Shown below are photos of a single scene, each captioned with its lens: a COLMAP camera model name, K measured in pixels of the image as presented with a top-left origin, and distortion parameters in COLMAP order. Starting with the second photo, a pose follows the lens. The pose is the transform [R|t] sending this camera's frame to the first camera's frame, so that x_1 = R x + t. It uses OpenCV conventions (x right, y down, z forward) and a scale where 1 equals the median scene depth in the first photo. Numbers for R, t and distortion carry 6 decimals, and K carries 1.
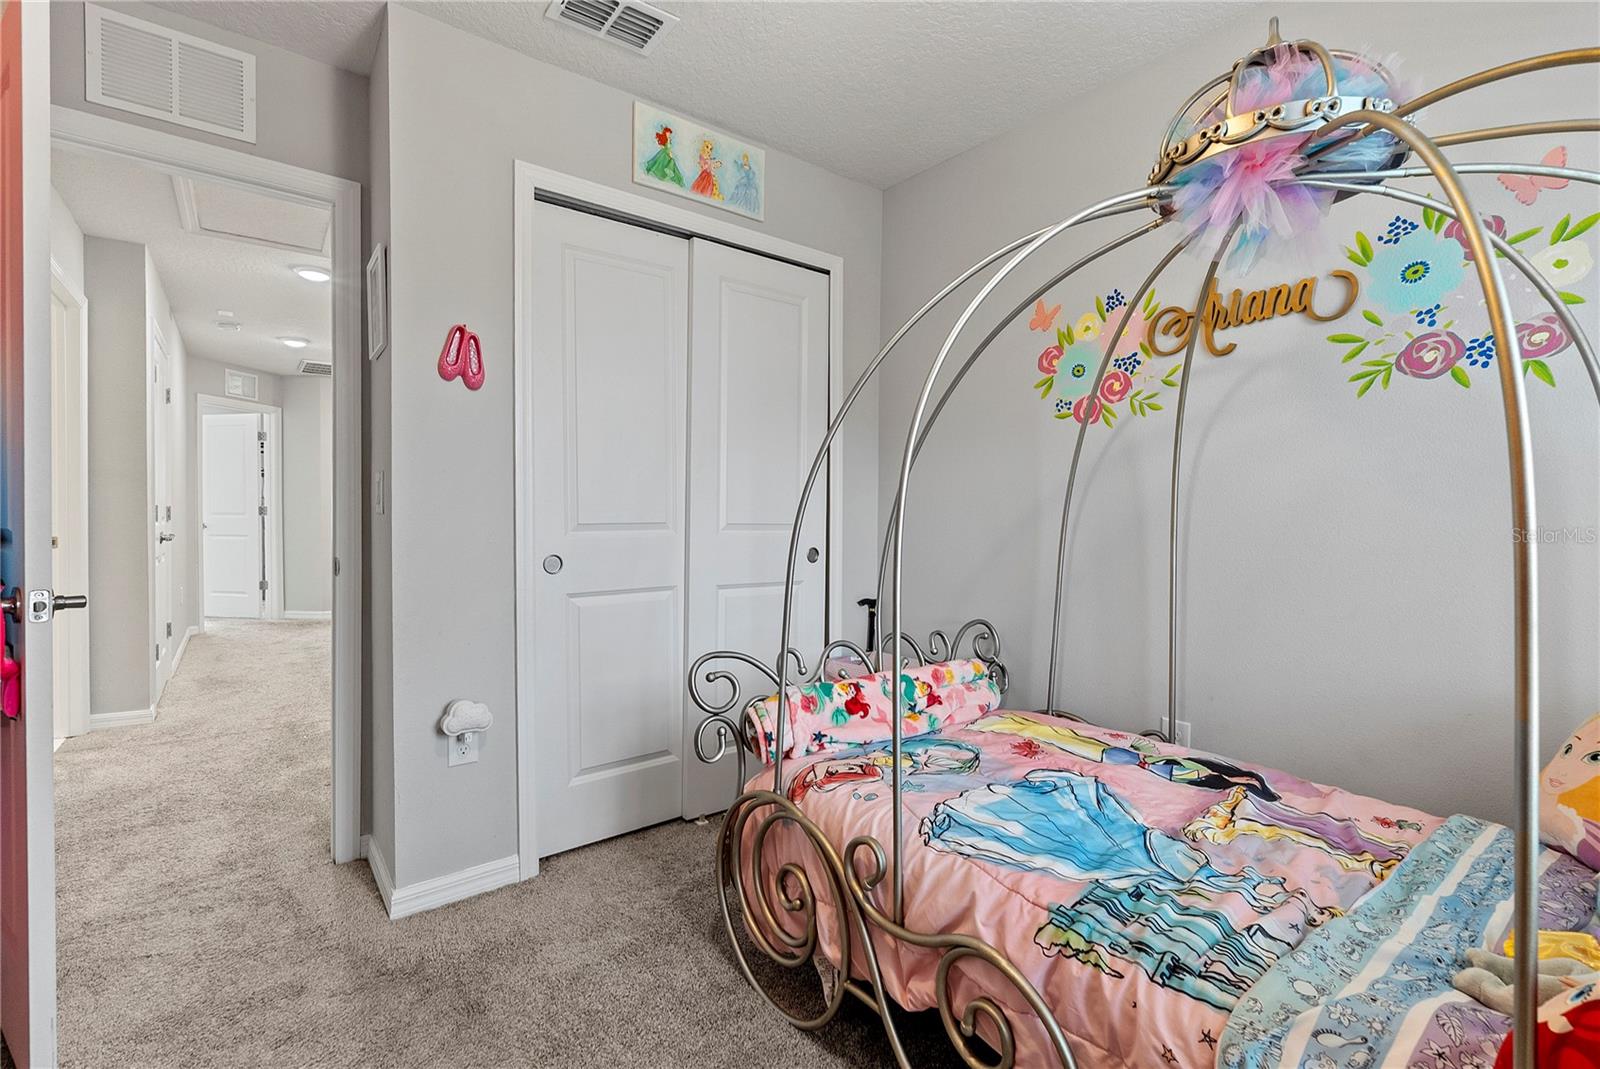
lens RADIAL K [[711.8, 0, 799.4], [0, 711.8, 525.4], [0, 0, 1]] dist [-0.005667, -0.000040]
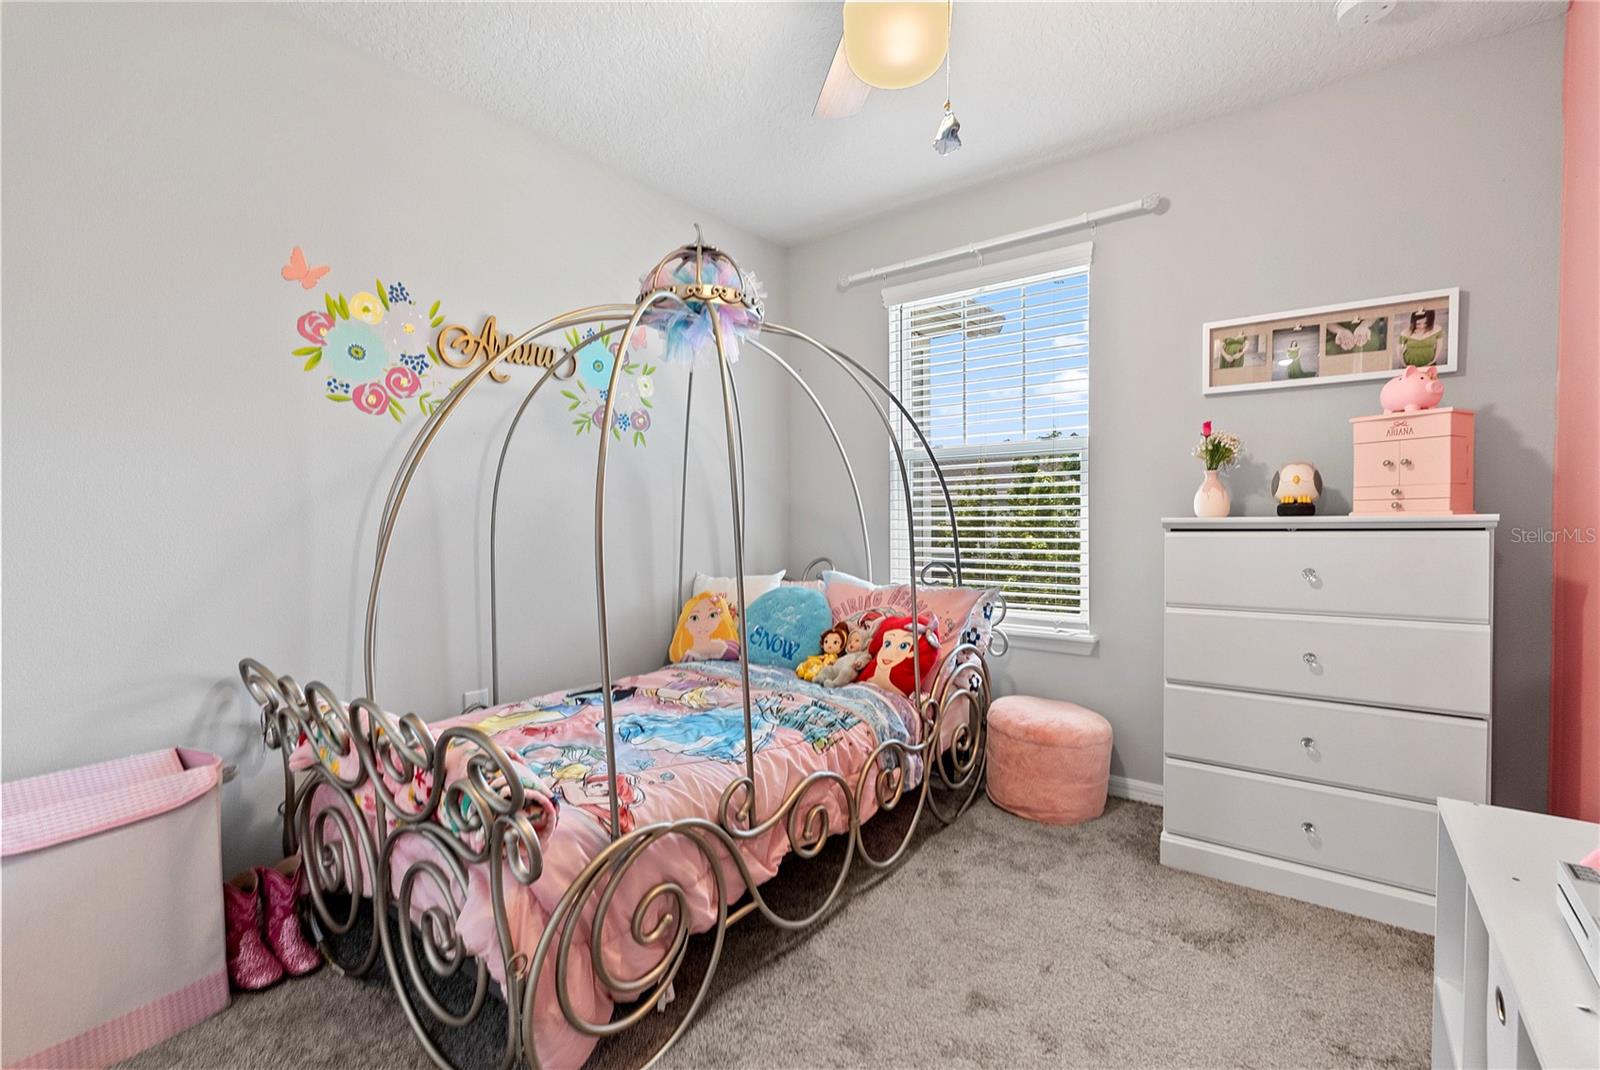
lens RADIAL K [[711.8, 0, 799.9], [0, 711.8, 532.4], [0, 0, 1]] dist [-0.005667, -0.000040]
pose [[-0.253619, -0.030035, 0.966838, -0.663780], [0.015800, 0.999256, 0.035187, -0.012425], [-0.967175, 0.024200, -0.252956, 0.729782]]
